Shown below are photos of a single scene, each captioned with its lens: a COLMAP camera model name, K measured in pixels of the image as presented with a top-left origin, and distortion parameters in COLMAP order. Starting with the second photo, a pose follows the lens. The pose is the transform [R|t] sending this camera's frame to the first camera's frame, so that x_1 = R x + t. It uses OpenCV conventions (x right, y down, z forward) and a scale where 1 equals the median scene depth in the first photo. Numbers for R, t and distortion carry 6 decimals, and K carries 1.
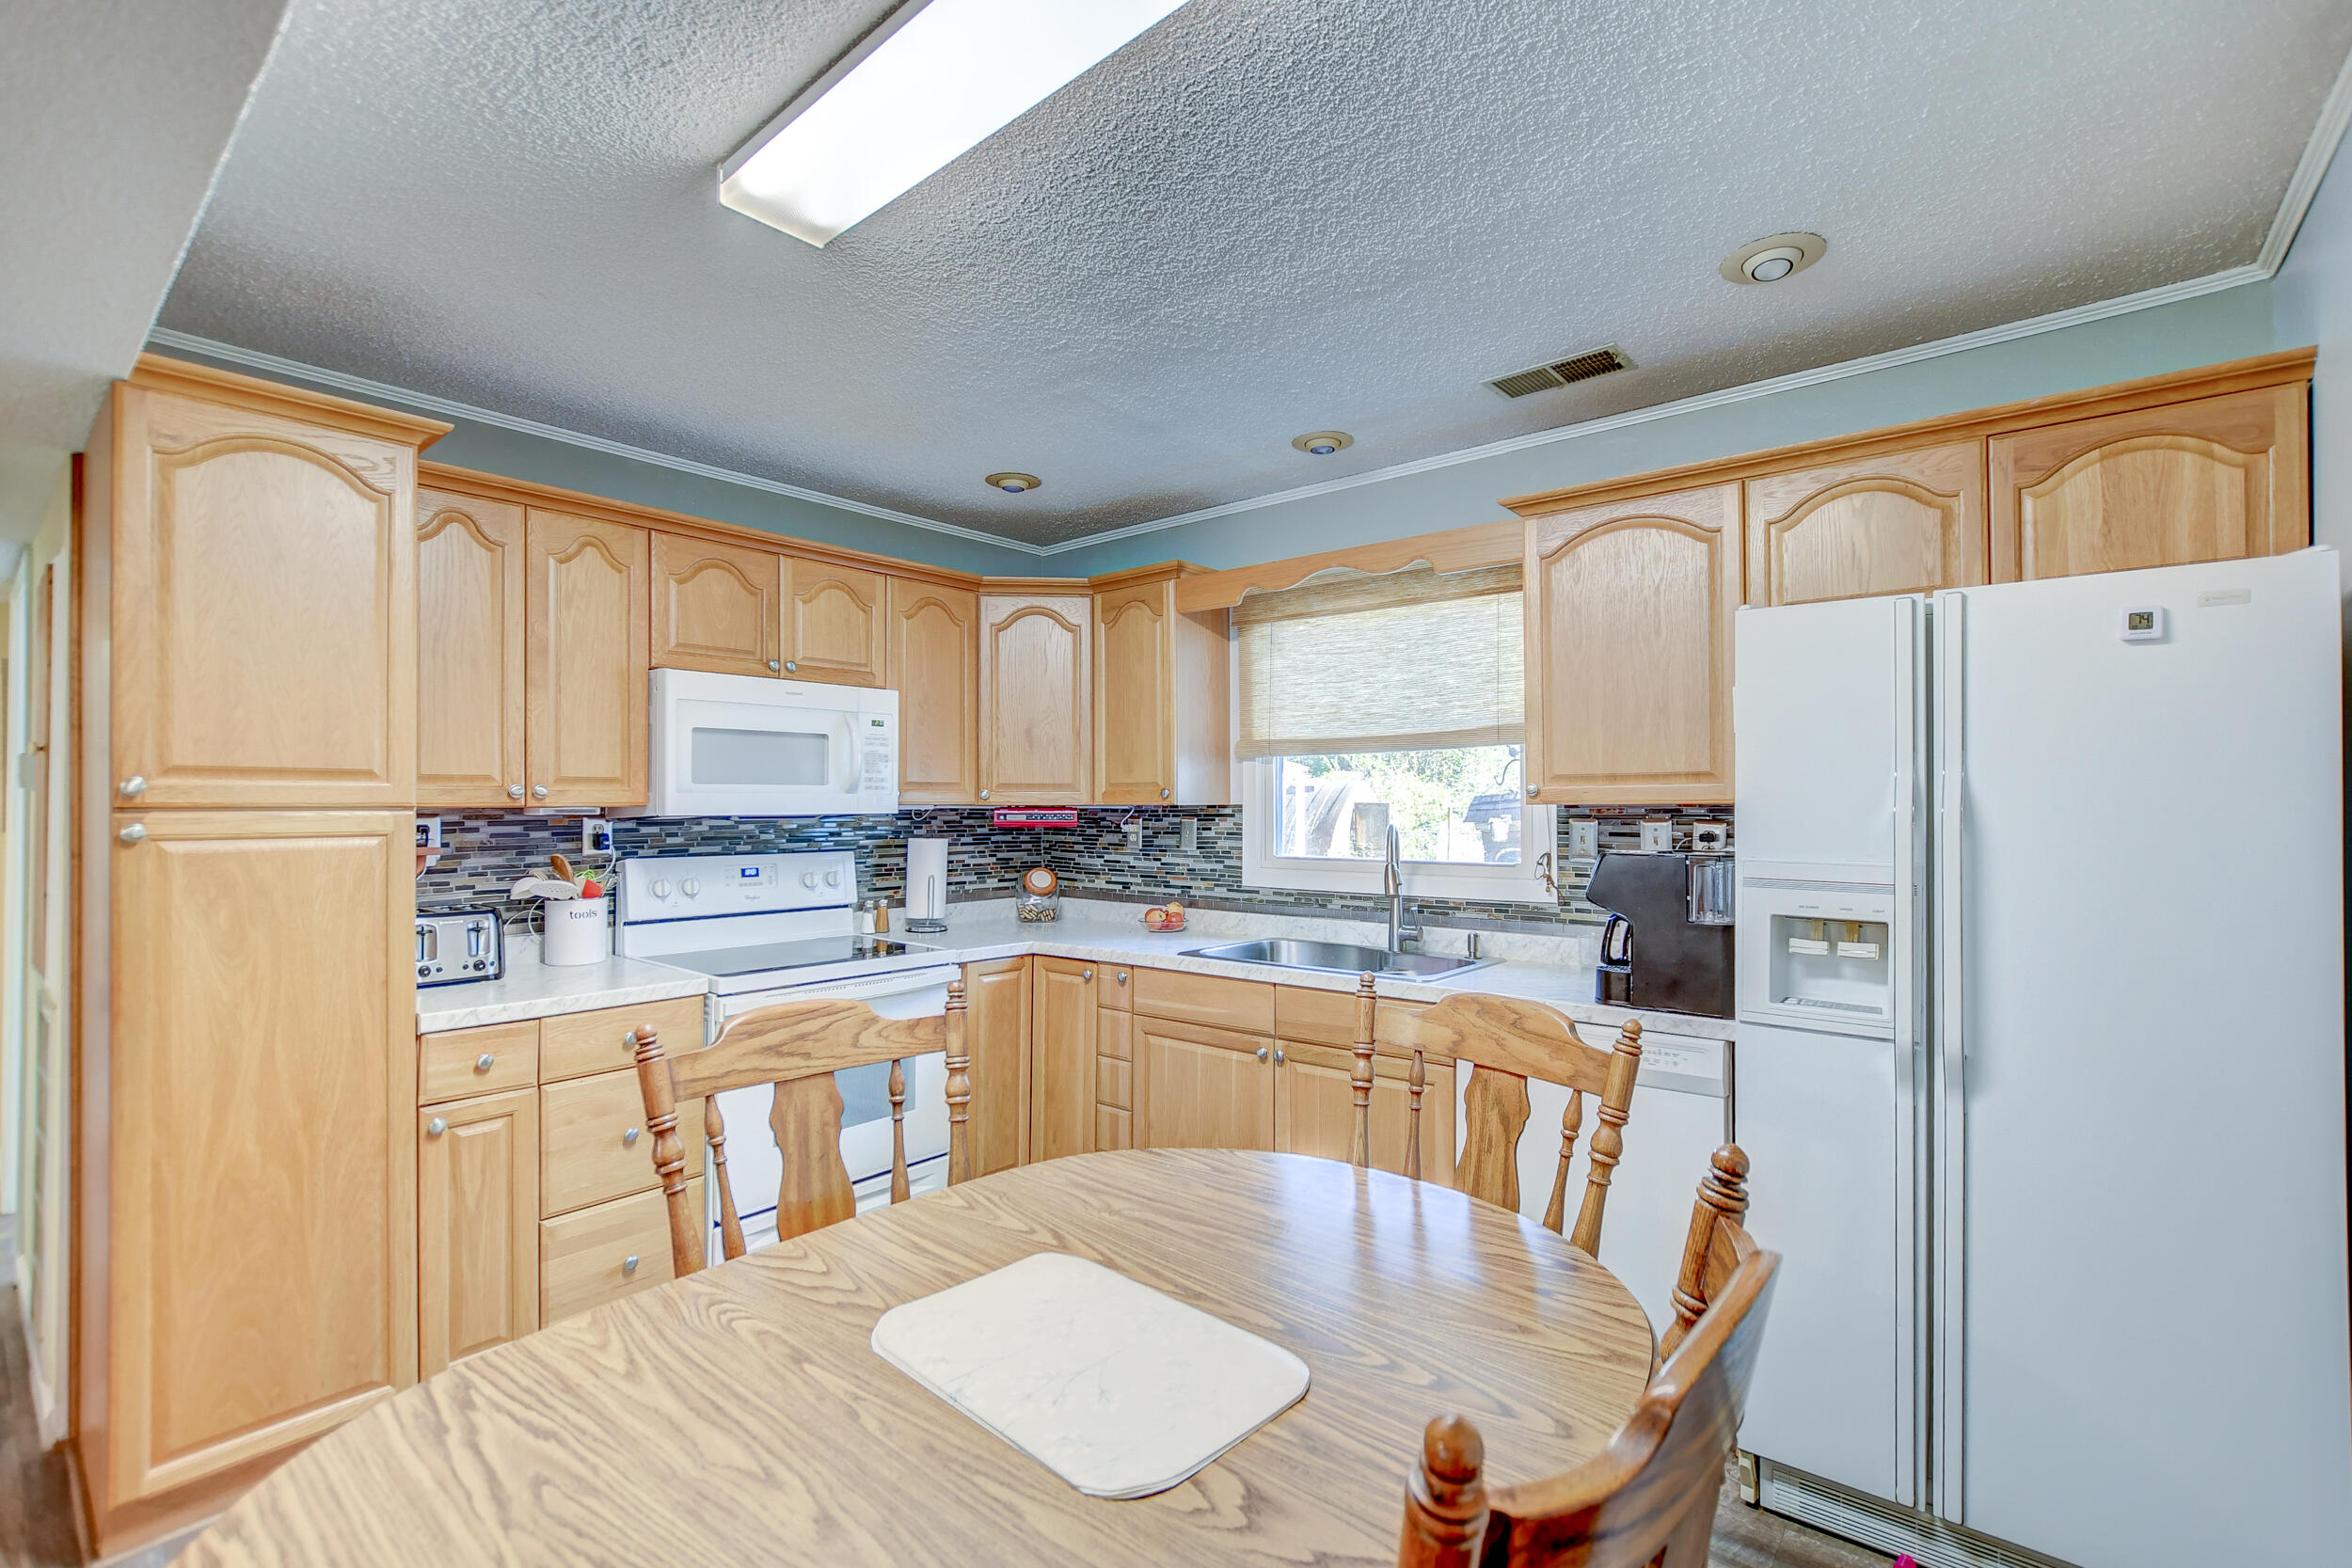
lens RADIAL K [[1033.0, 0, 1189.4], [0, 1033.0, 796.4], [0, 0, 1]] dist [-0.000098, 0.000076]
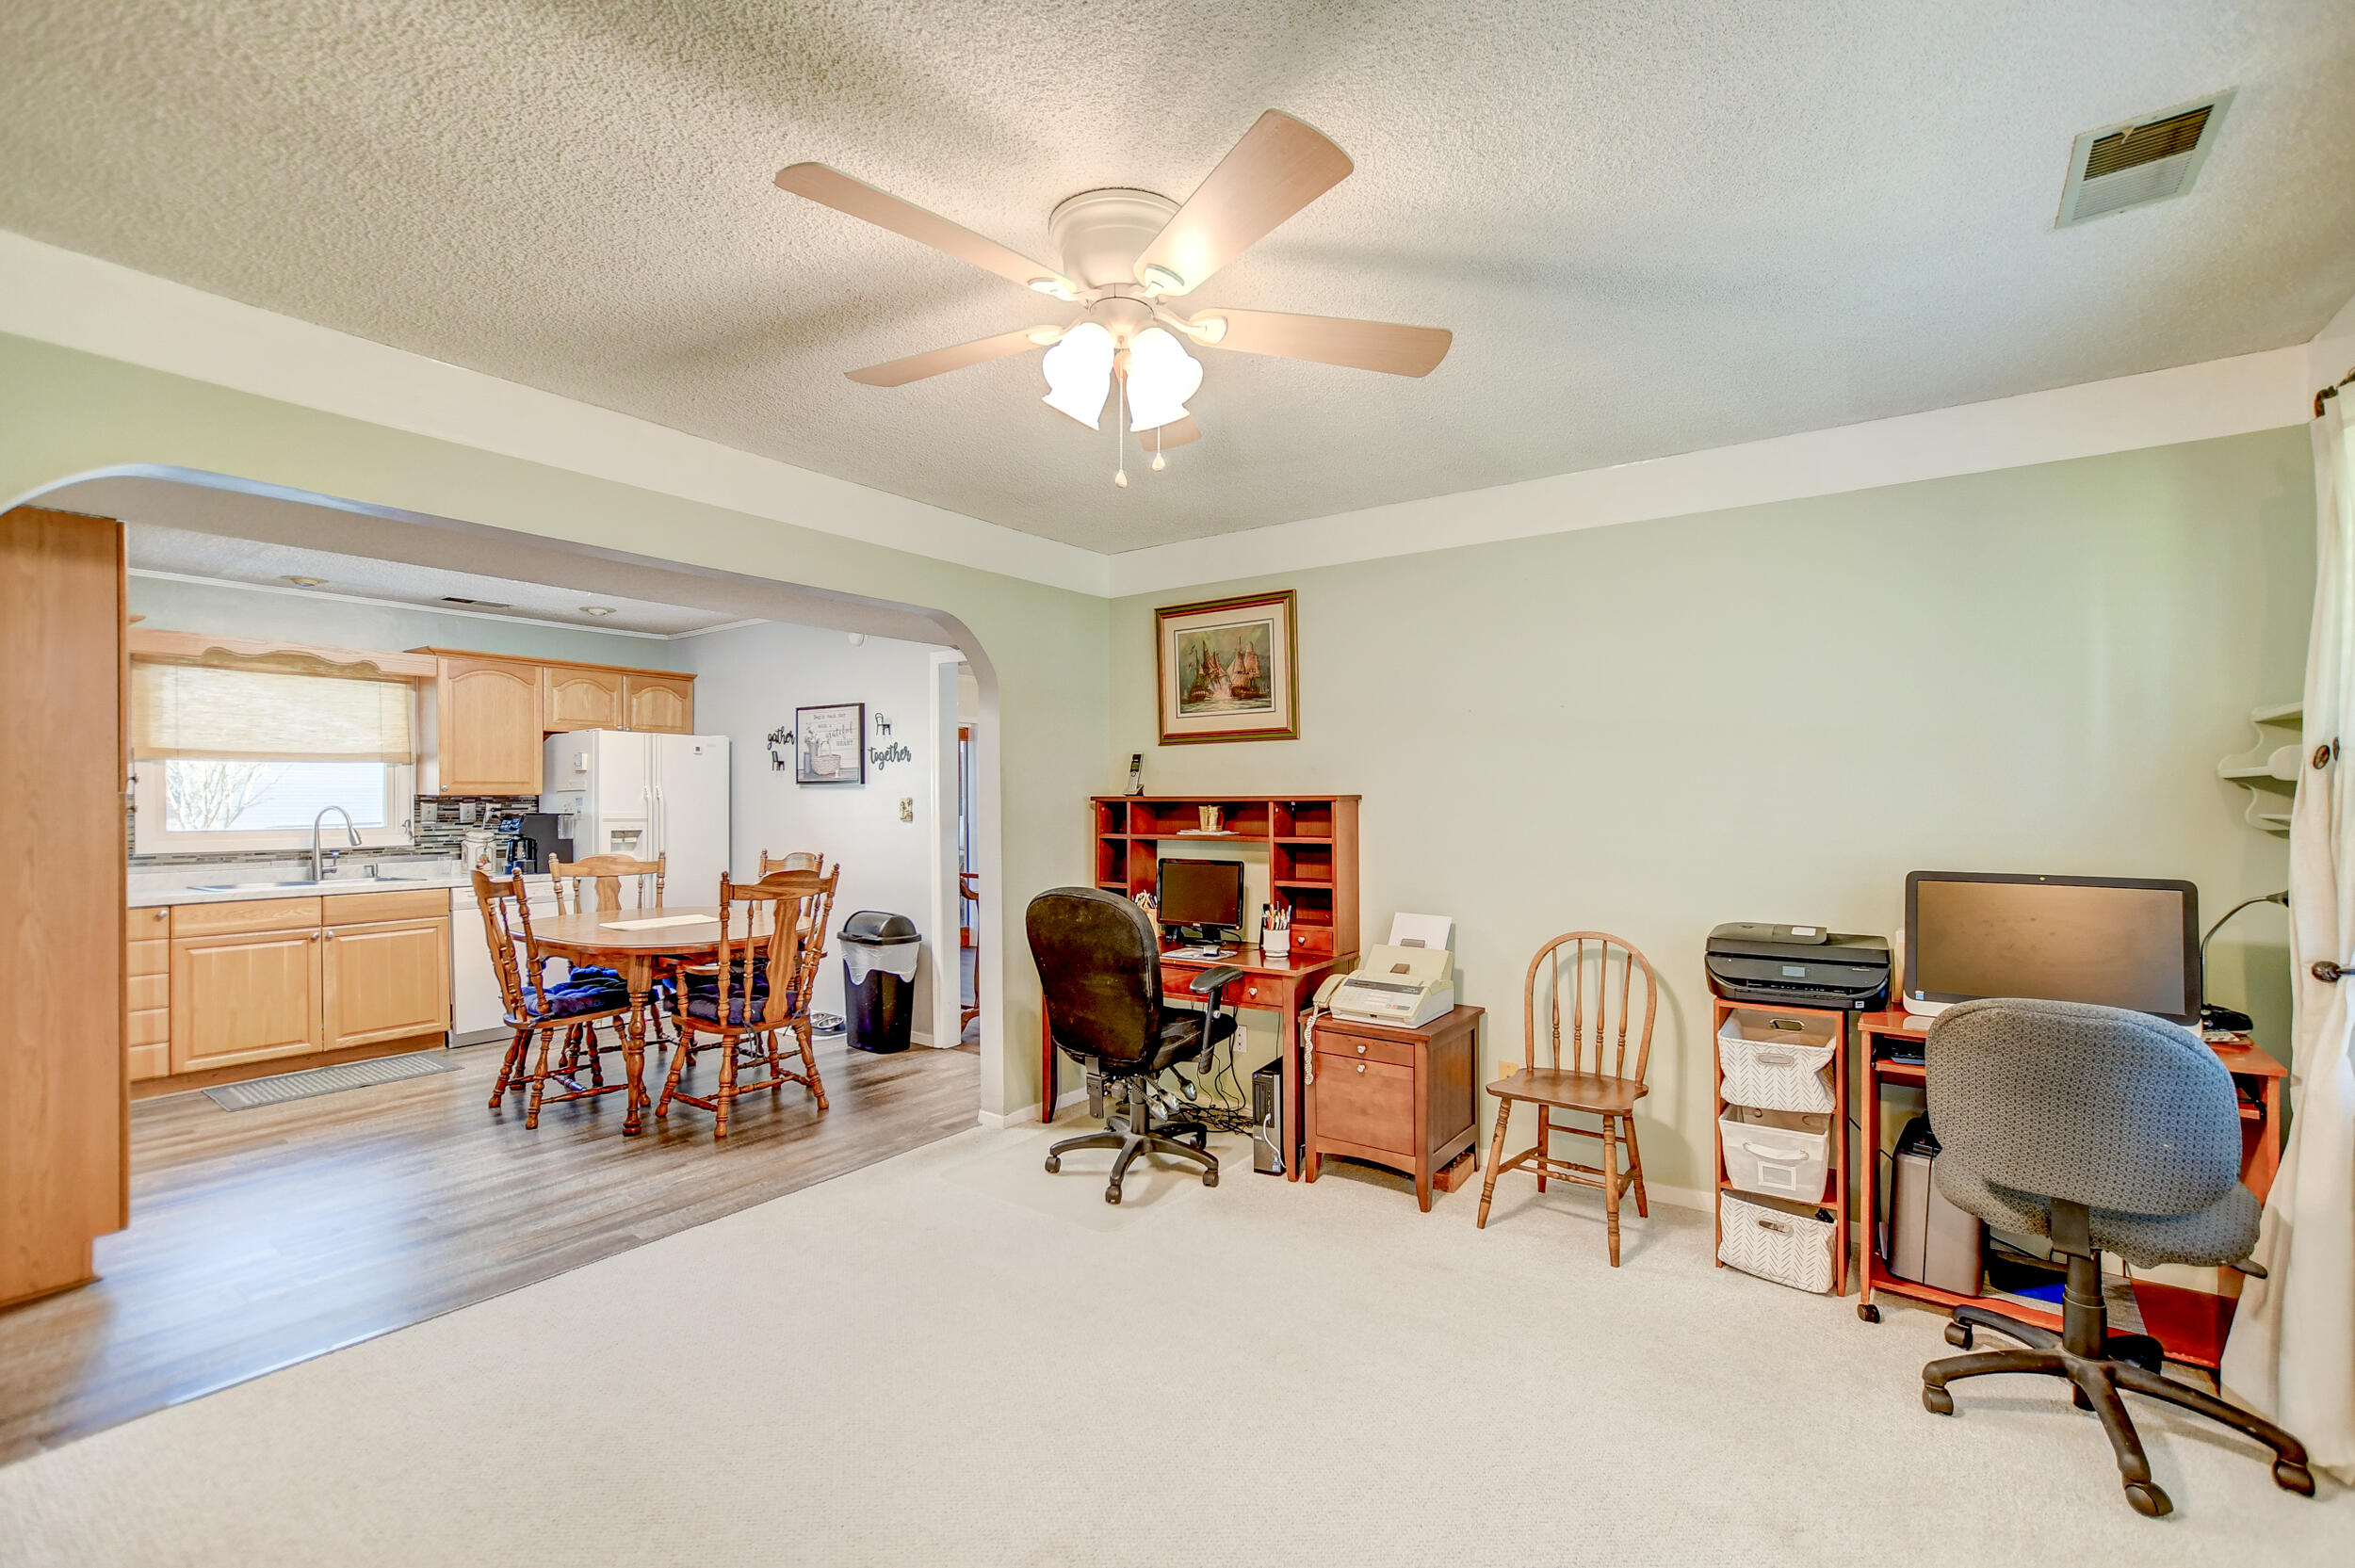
lens RADIAL K [[1034.3, 0, 1192.1], [0, 1034.3, 793.9], [0, 0, 1]] dist [-0.000098, 0.000076]
pose [[-0.054303, 0.003852, 0.998517, -1.770971], [-0.008817, 0.999952, -0.004337, 0.001438], [-0.998486, -0.009040, -0.054266, -0.387545]]
